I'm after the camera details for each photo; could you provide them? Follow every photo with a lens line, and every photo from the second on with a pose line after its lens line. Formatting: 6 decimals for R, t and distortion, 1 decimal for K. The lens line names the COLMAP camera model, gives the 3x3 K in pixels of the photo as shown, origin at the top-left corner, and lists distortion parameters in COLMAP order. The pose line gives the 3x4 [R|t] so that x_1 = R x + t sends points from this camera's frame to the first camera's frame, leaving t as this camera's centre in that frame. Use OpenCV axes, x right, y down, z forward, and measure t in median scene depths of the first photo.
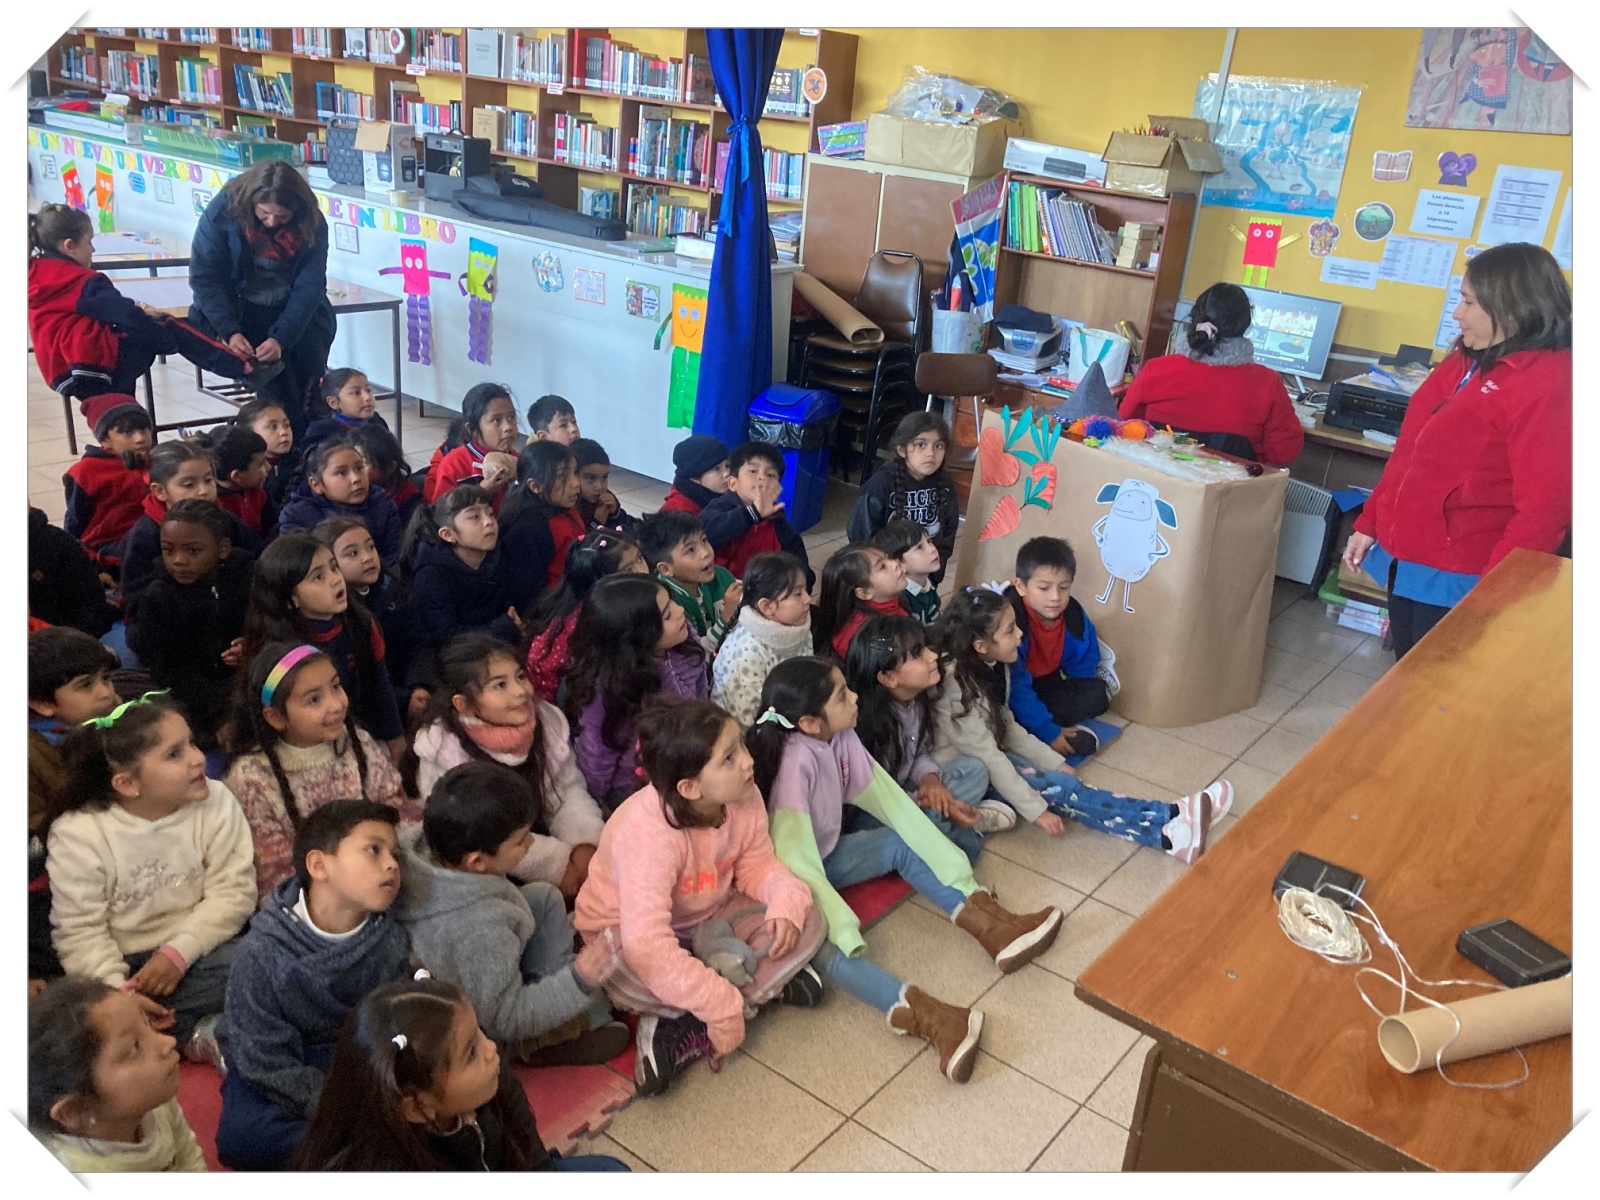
lens RADIAL K [[1332.6, 0, 825.0], [0, 1332.6, 600.0], [0, 0, 1]] dist [0.010676, 0.003166]
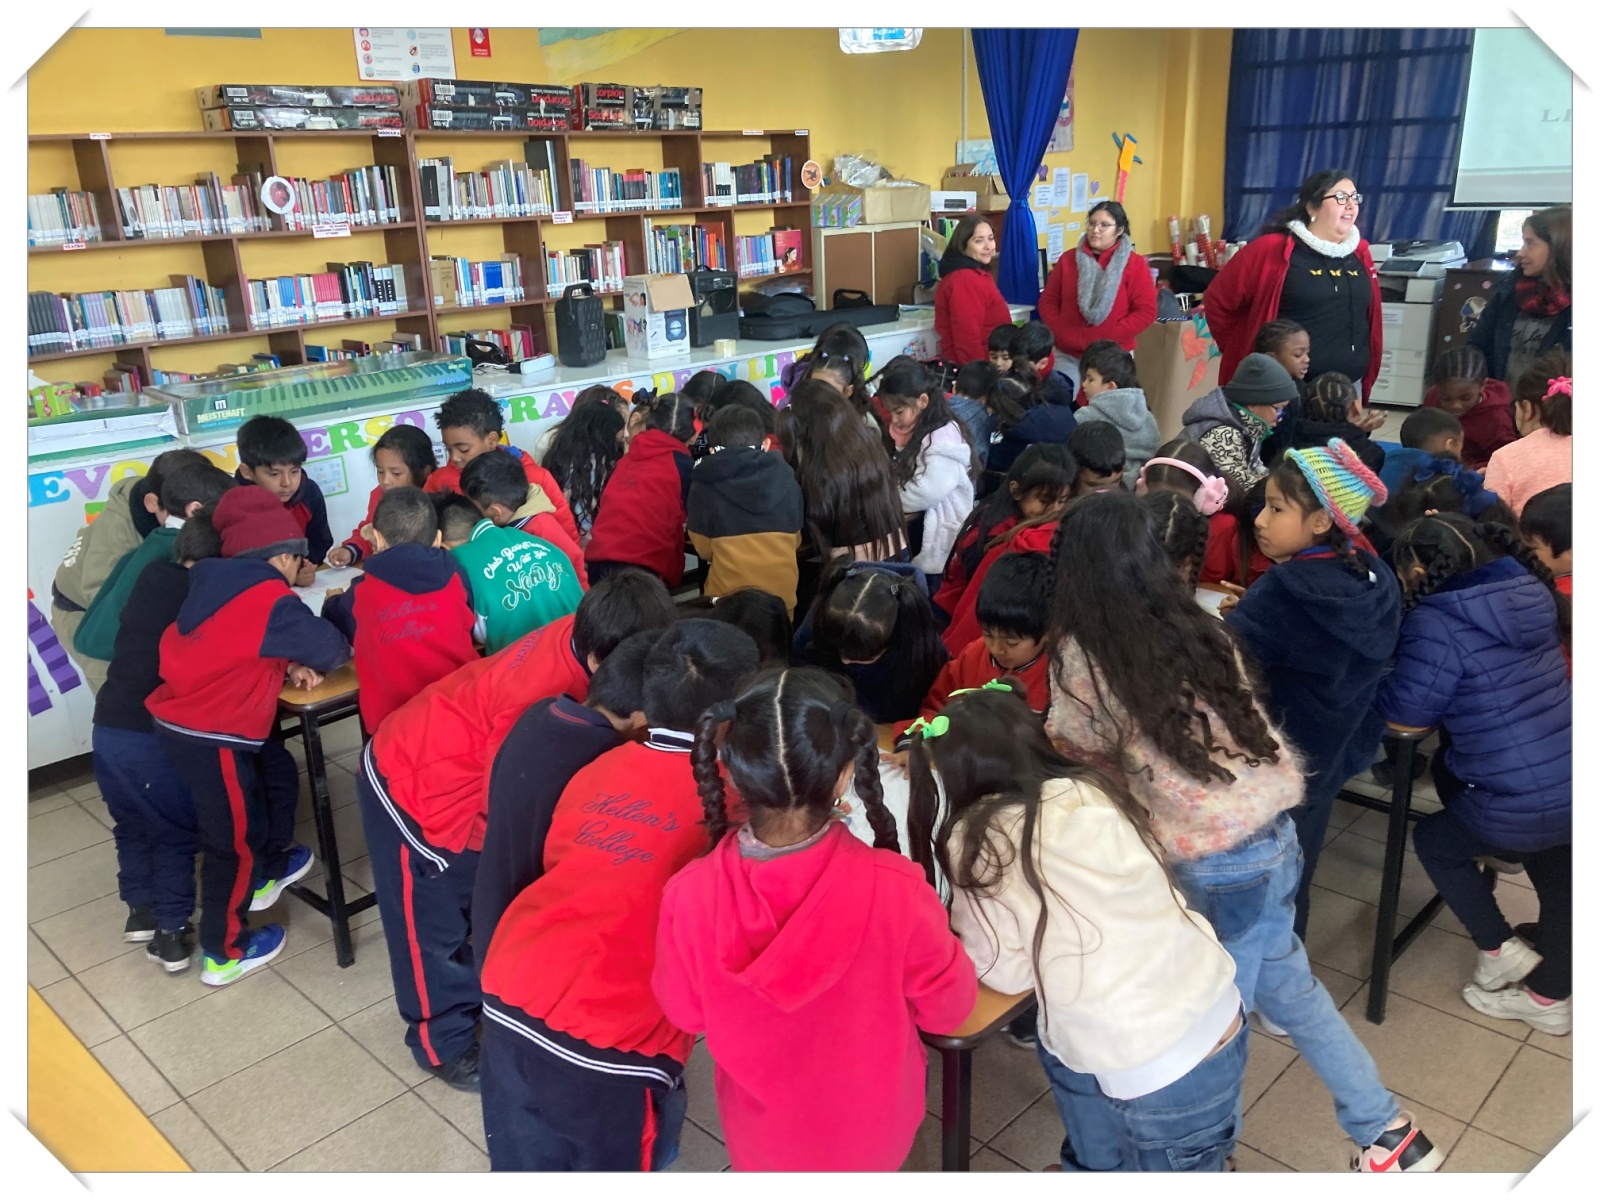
lens RADIAL K [[1332.6, 0, 789.9], [0, 1332.6, 602.1], [0, 0, 1]] dist [0.010676, 0.003166]
pose [[0.115749, -0.407135, 0.906004, -1.429391], [0.392621, 0.856606, 0.334776, -0.516262], [-0.912387, 0.316967, 0.259001, 0.906310]]
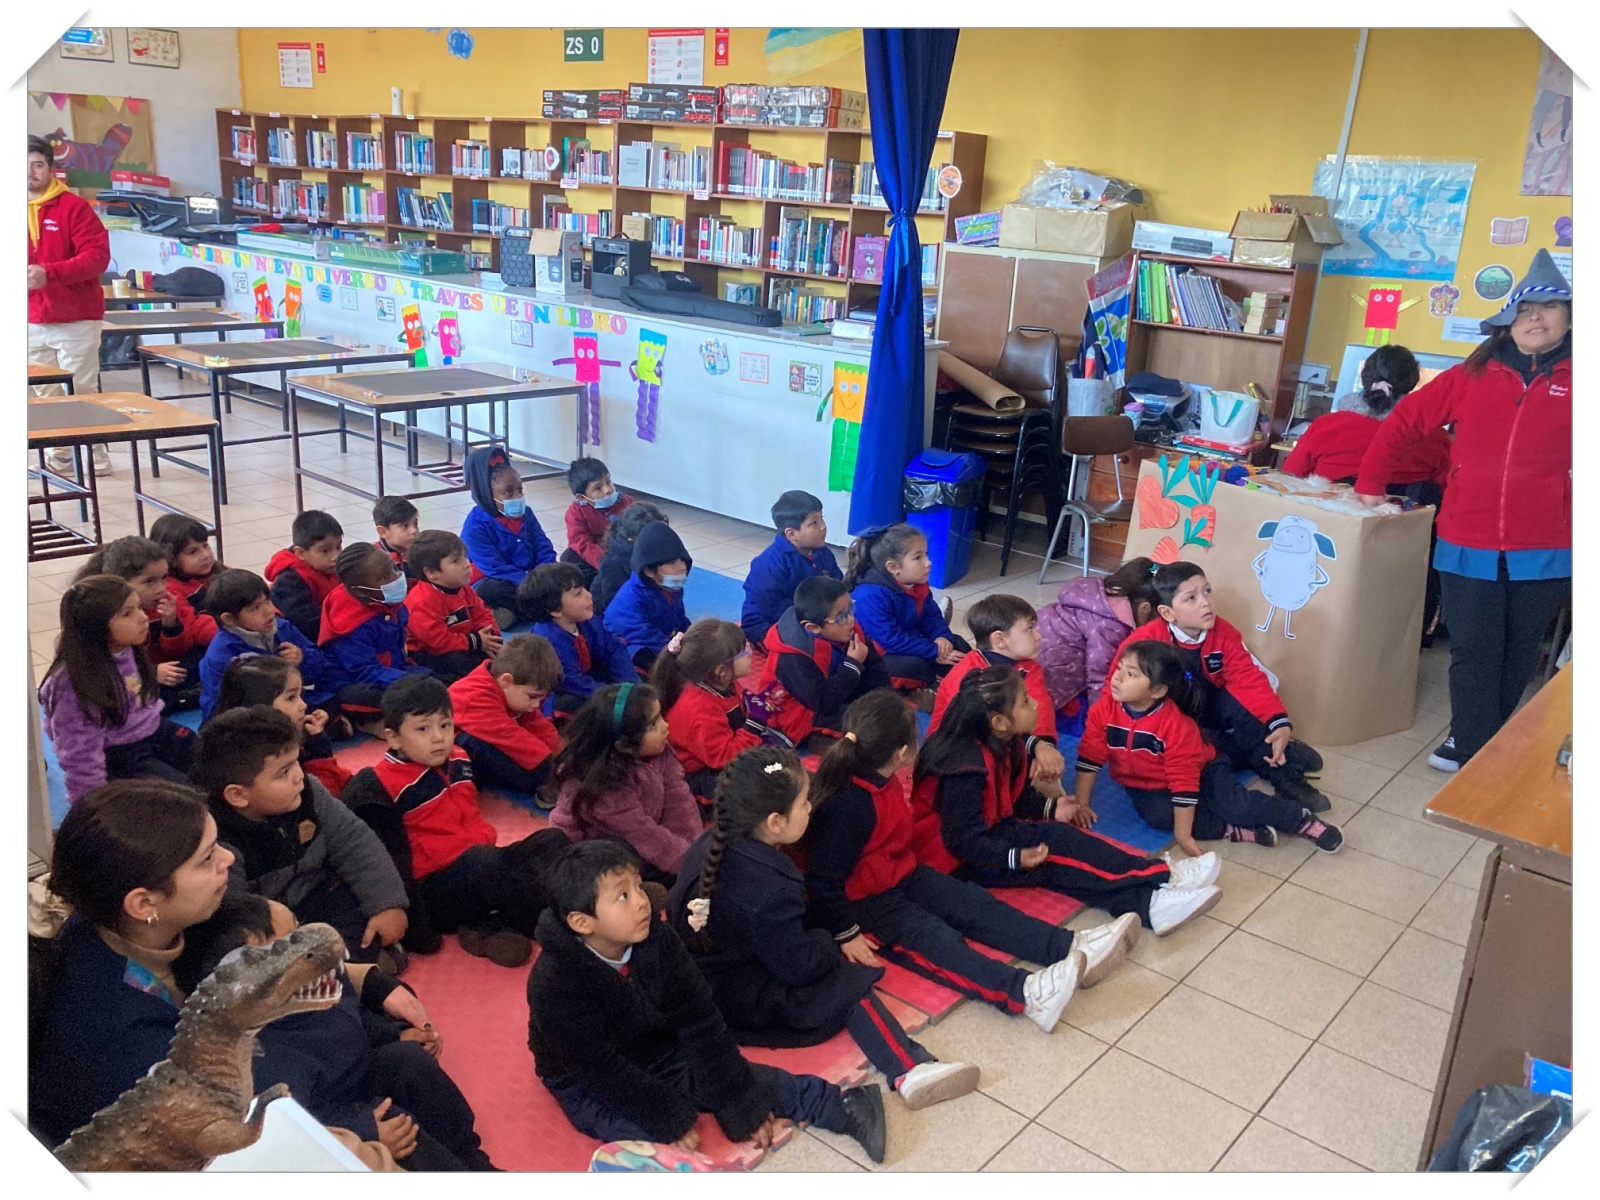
lens RADIAL K [[1332.6, 0, 794.9], [0, 1332.6, 599.0], [0, 0, 1]] dist [0.010676, 0.003166]
pose [[0.997486, -0.018170, -0.068491, -0.072570], [0.013254, 0.997348, -0.071561, 0.035963], [0.069610, 0.070473, 0.995082, -0.081602]]
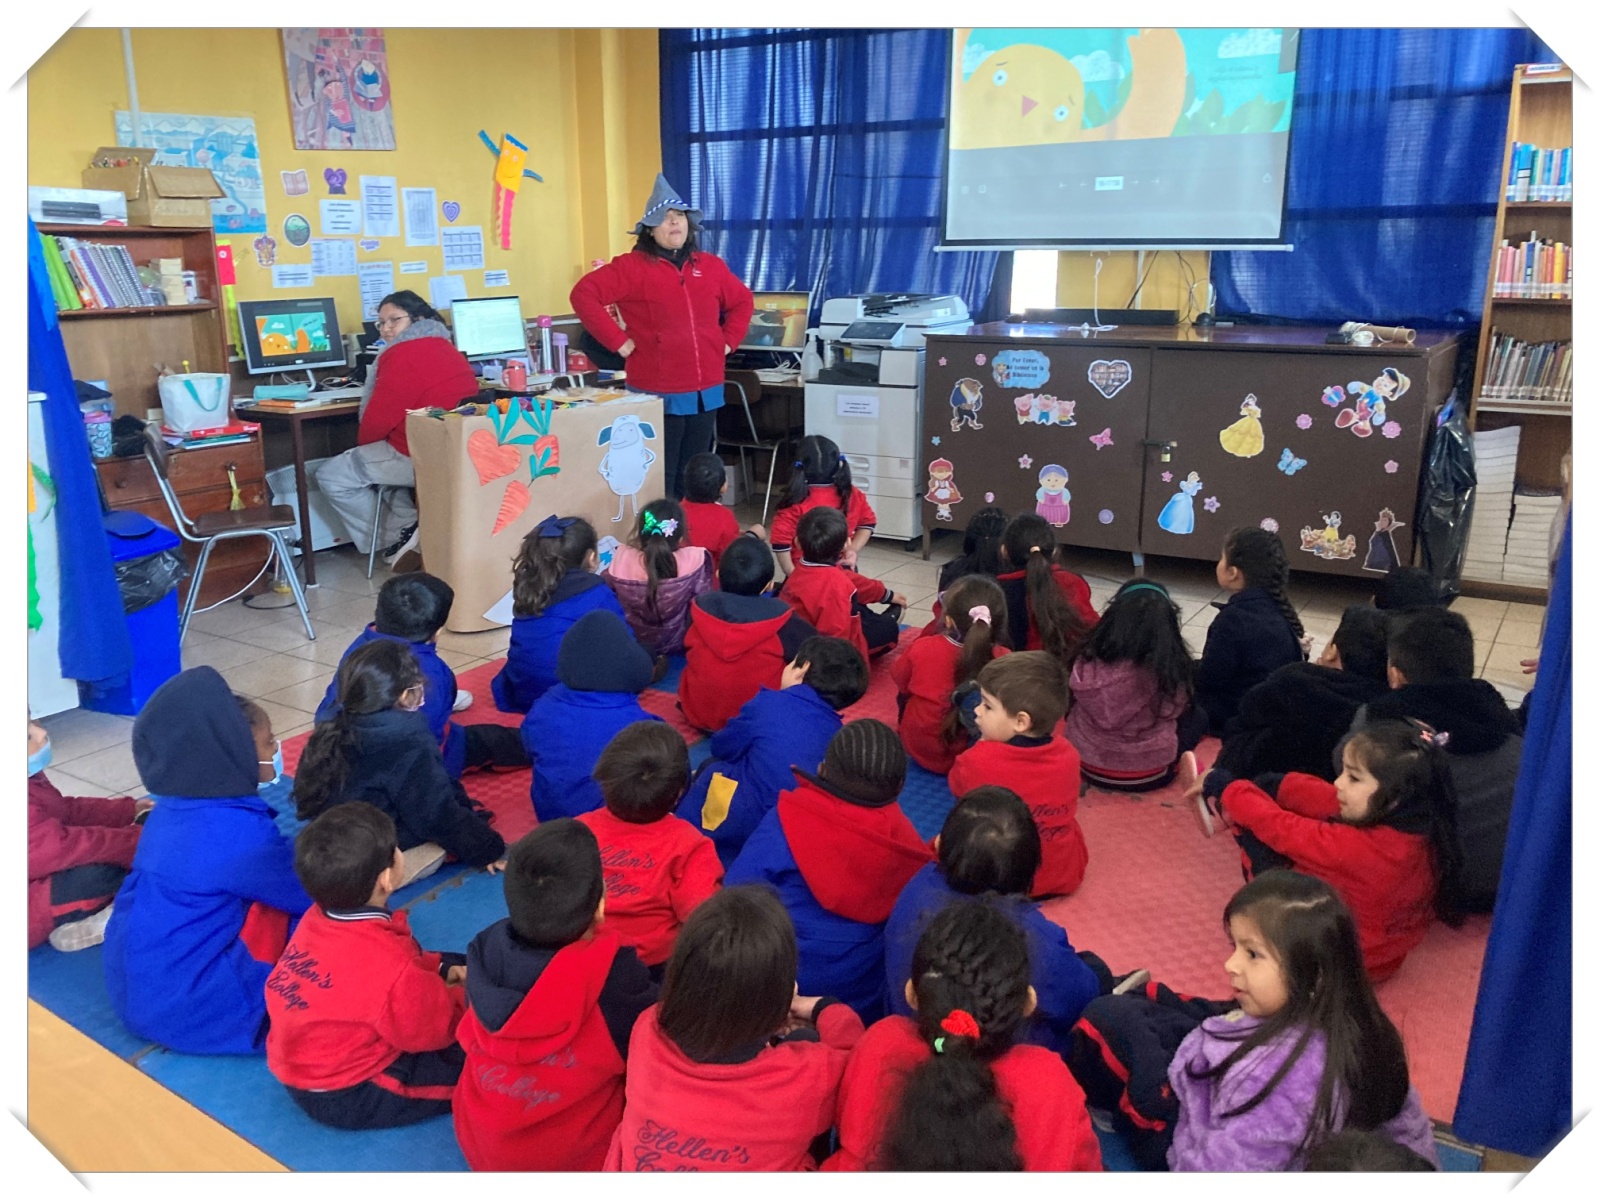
lens RADIAL K [[1332.6, 0, 798.4], [0, 1332.6, 601.2], [0, 0, 1]] dist [0.010676, 0.003166]
pose [[-0.080250, -0.353378, 0.932032, -0.763184], [0.355948, 0.863237, 0.357943, -0.243038], [-0.931054, 0.360480, 0.056510, 0.587528]]
